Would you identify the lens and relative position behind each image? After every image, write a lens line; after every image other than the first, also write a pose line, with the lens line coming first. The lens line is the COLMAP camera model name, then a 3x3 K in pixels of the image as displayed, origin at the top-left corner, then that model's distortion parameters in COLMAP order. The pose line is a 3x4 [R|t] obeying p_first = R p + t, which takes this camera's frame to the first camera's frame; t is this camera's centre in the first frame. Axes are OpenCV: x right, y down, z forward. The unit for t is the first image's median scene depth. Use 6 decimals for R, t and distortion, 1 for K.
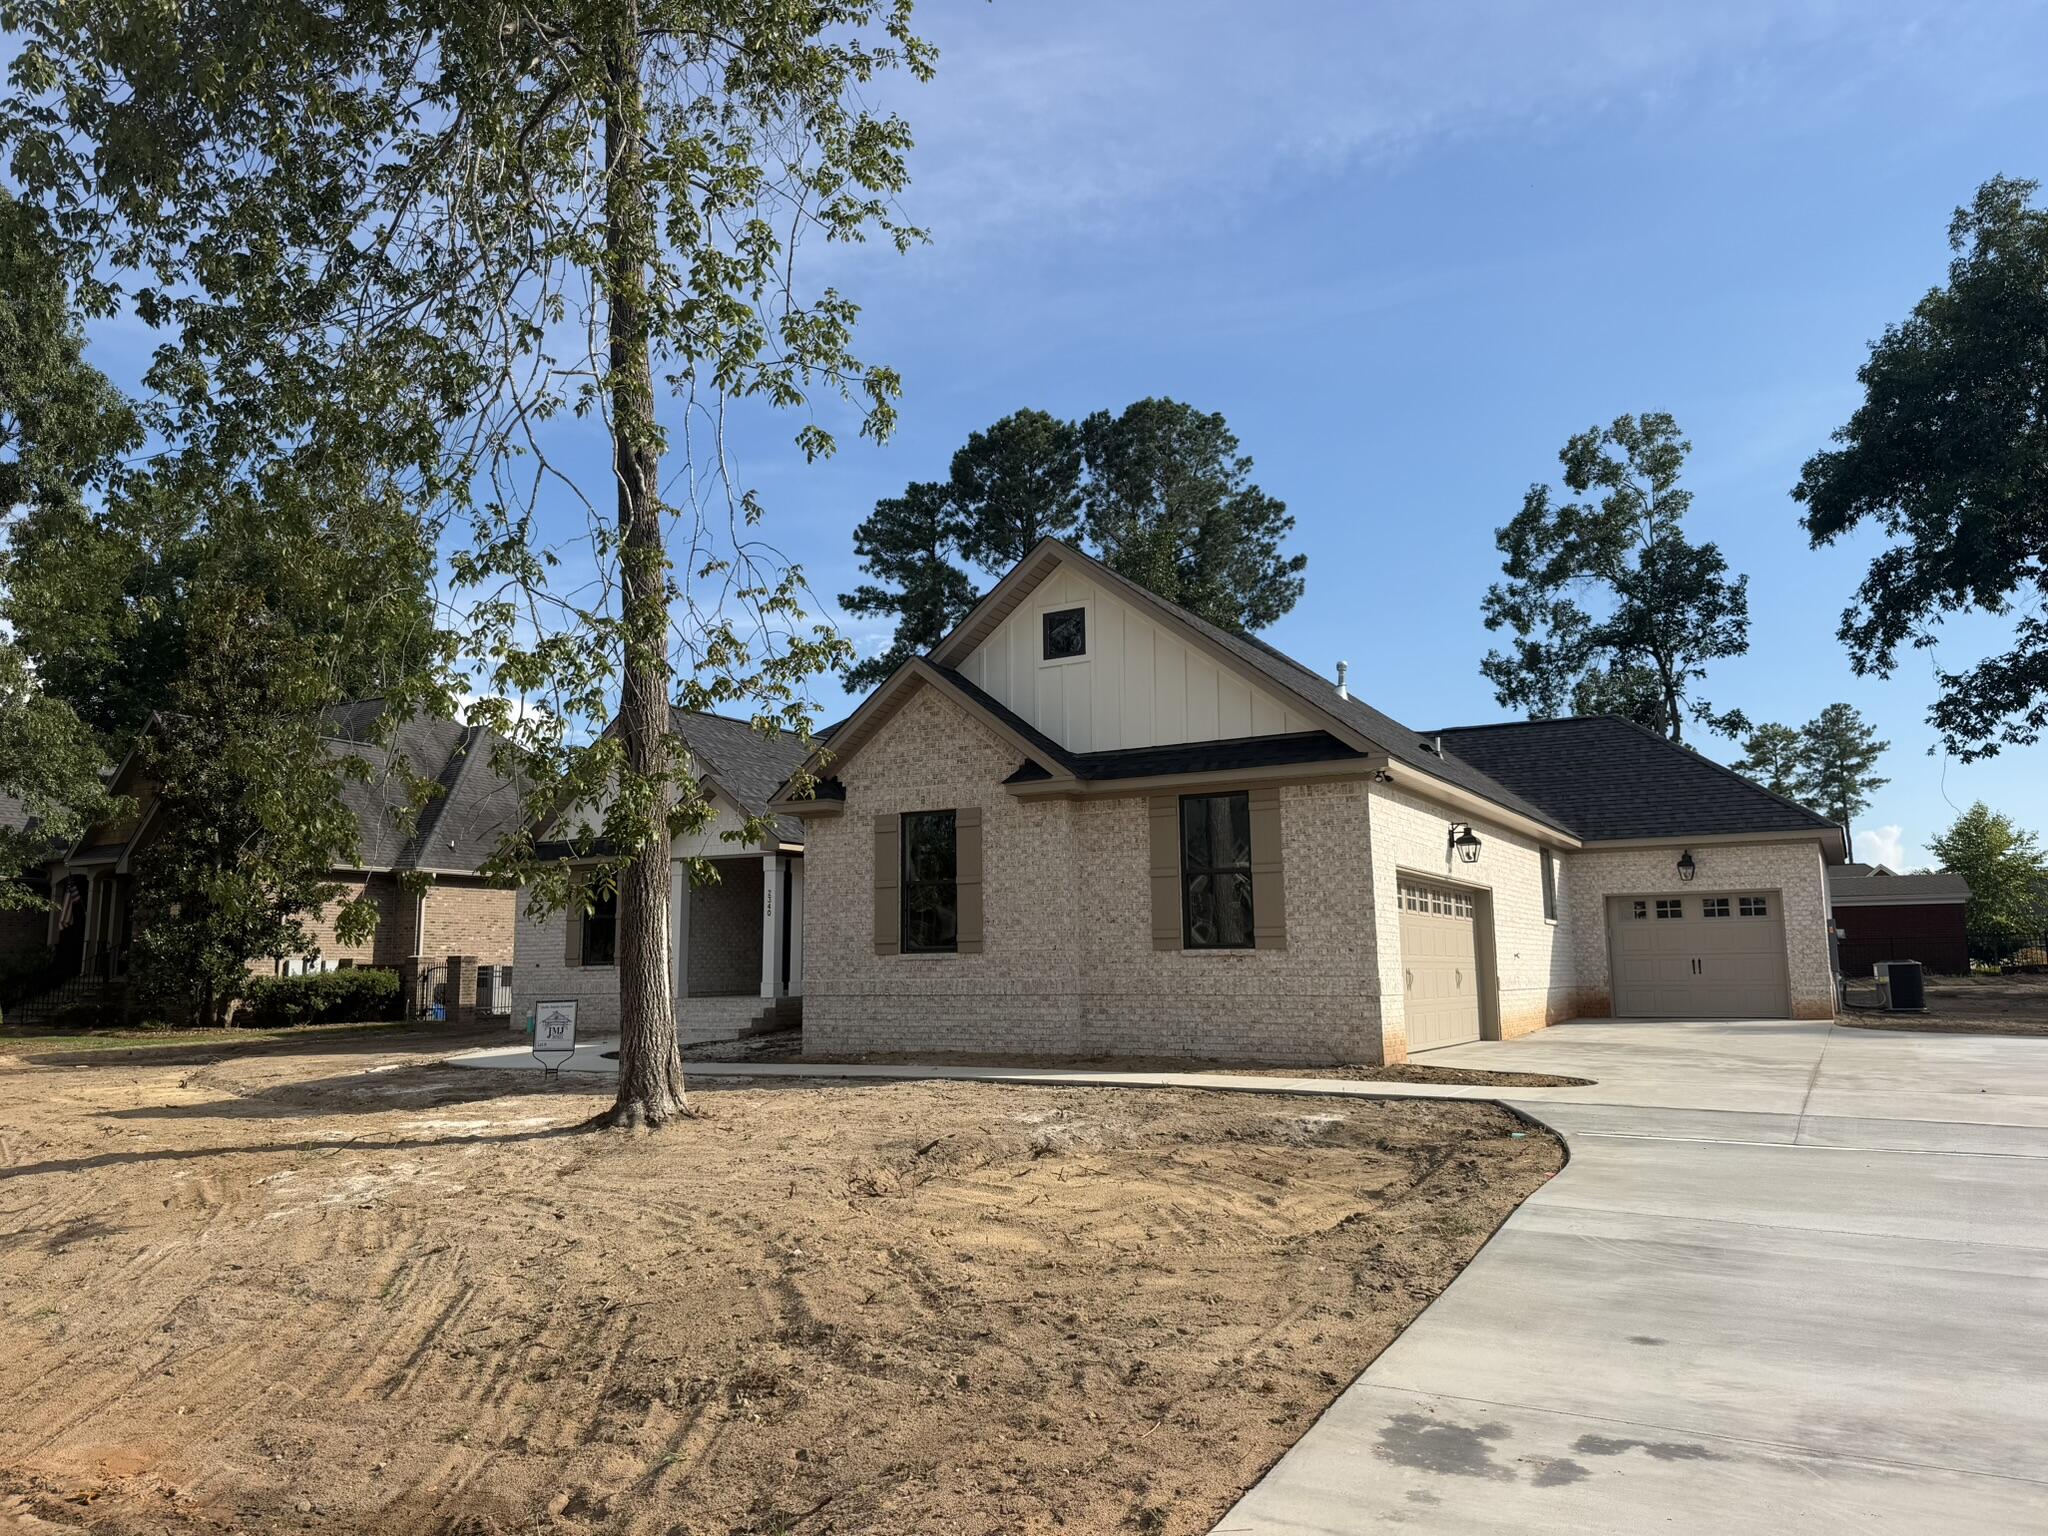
lens RADIAL K [[1426.9, 0, 1023.2], [0, 1426.9, 766.9], [0, 0, 1]] dist [0.083386, -0.098378]
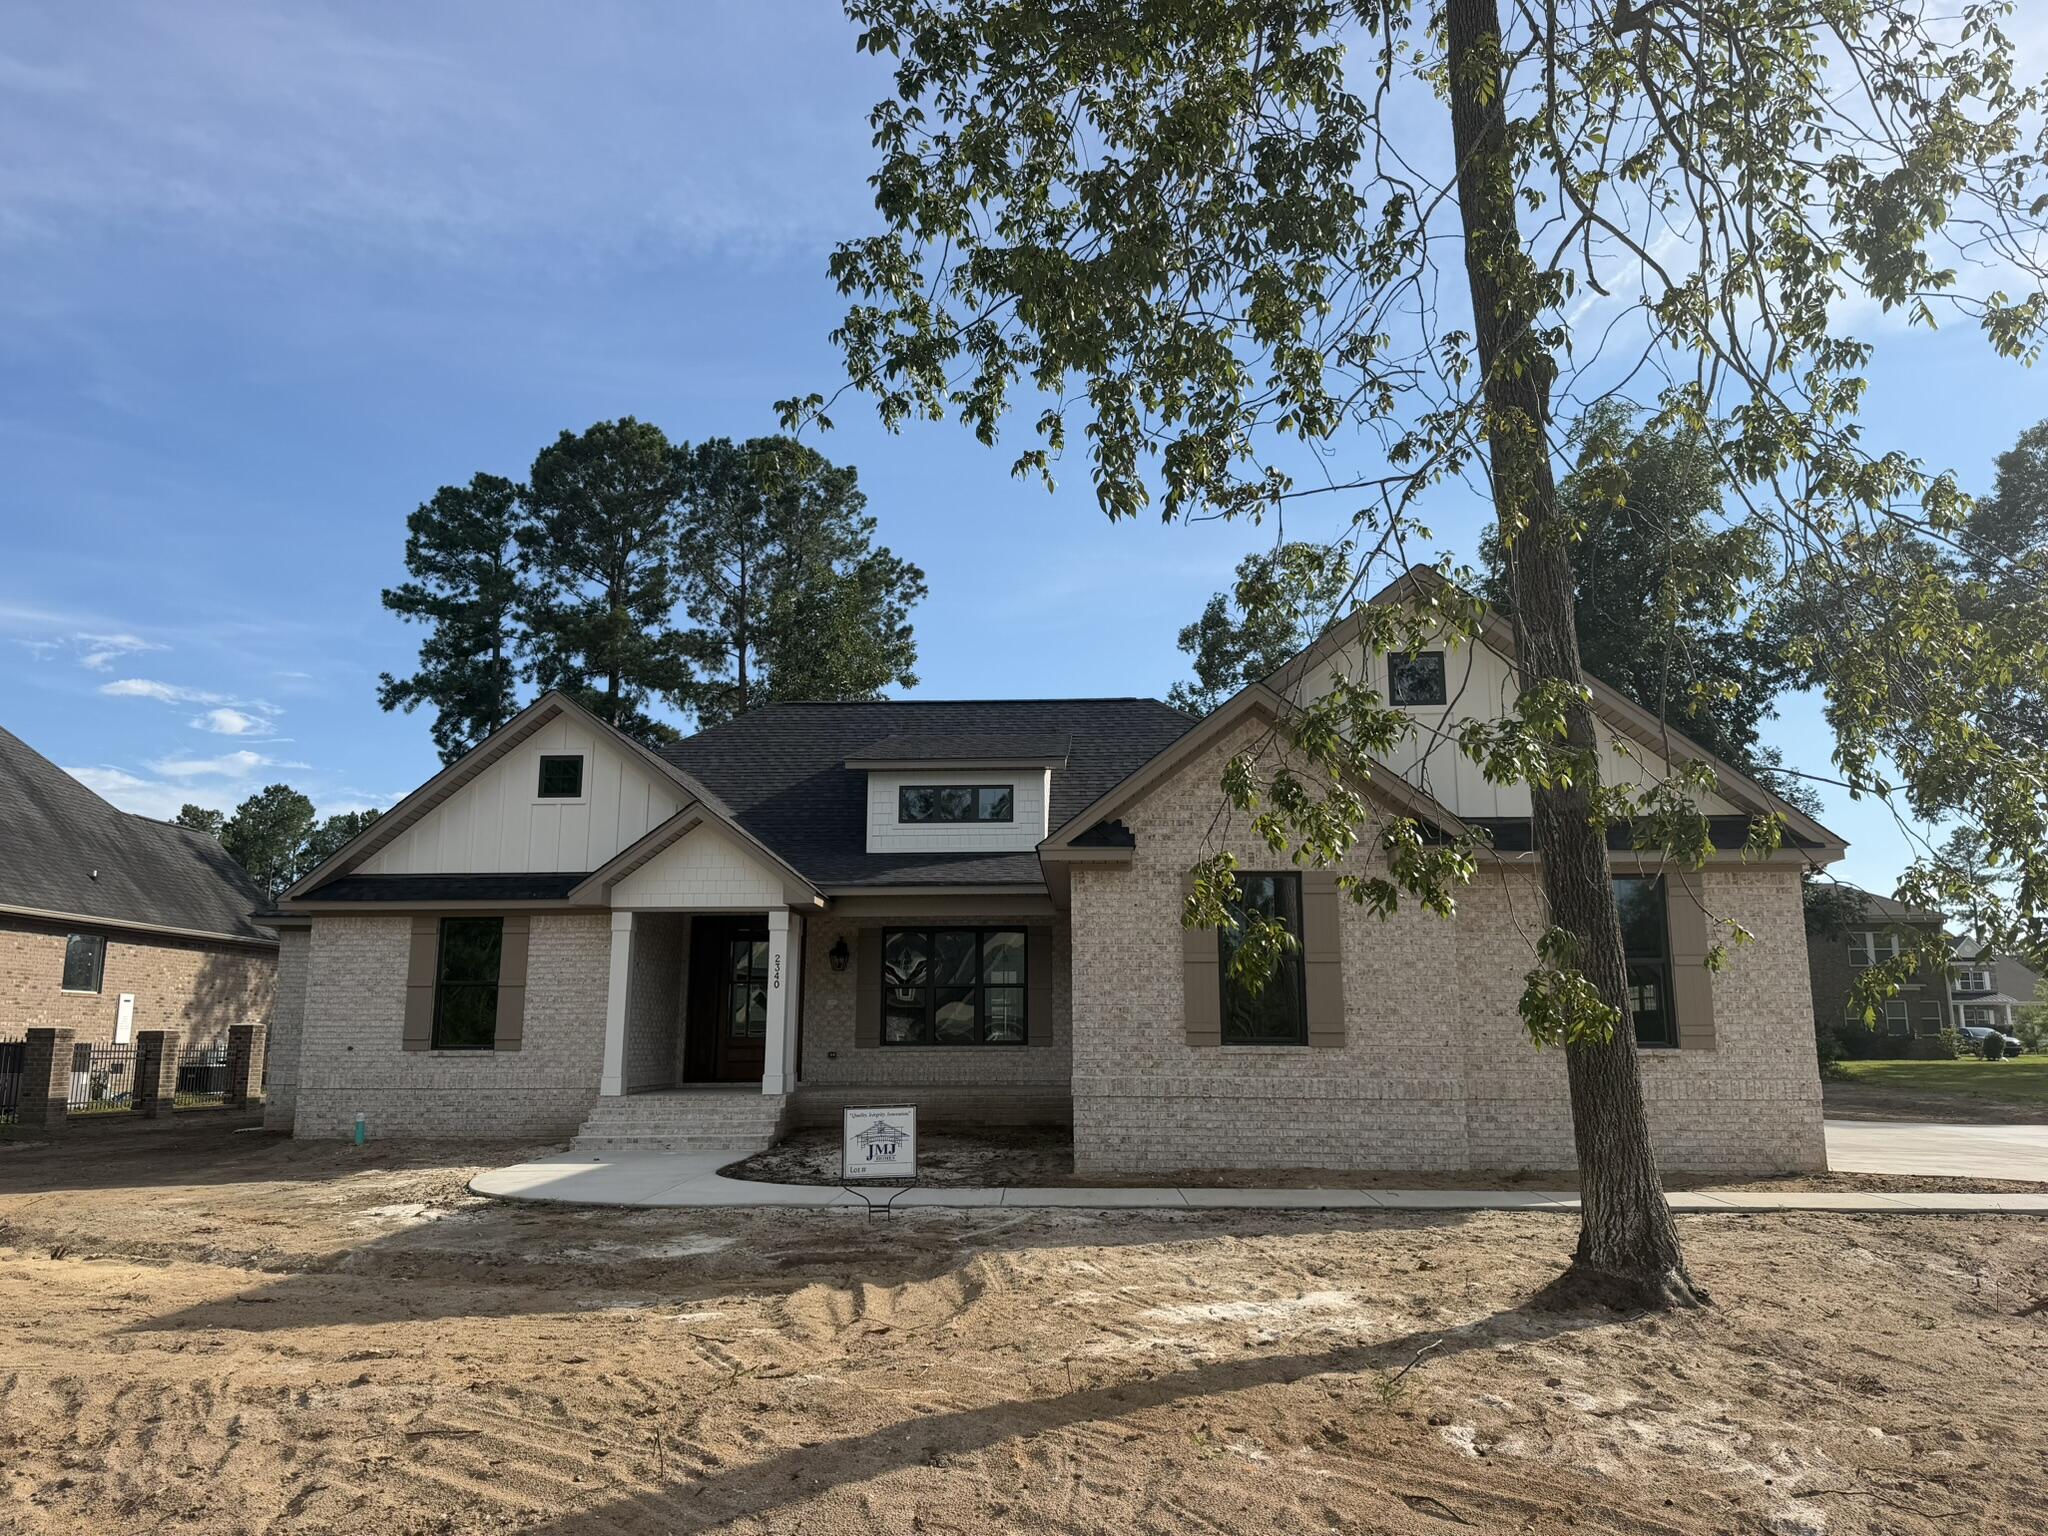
lens RADIAL K [[1445.6, 0, 1044.0], [0, 1445.6, 762.9], [0, 0, 1]] dist [0.057909, -0.068557]
pose [[0.885856, 0.102311, 0.452538, -0.236549], [-0.076551, 0.994246, -0.074931, 0.017166], [-0.457601, 0.031736, 0.888591, 0.130394]]
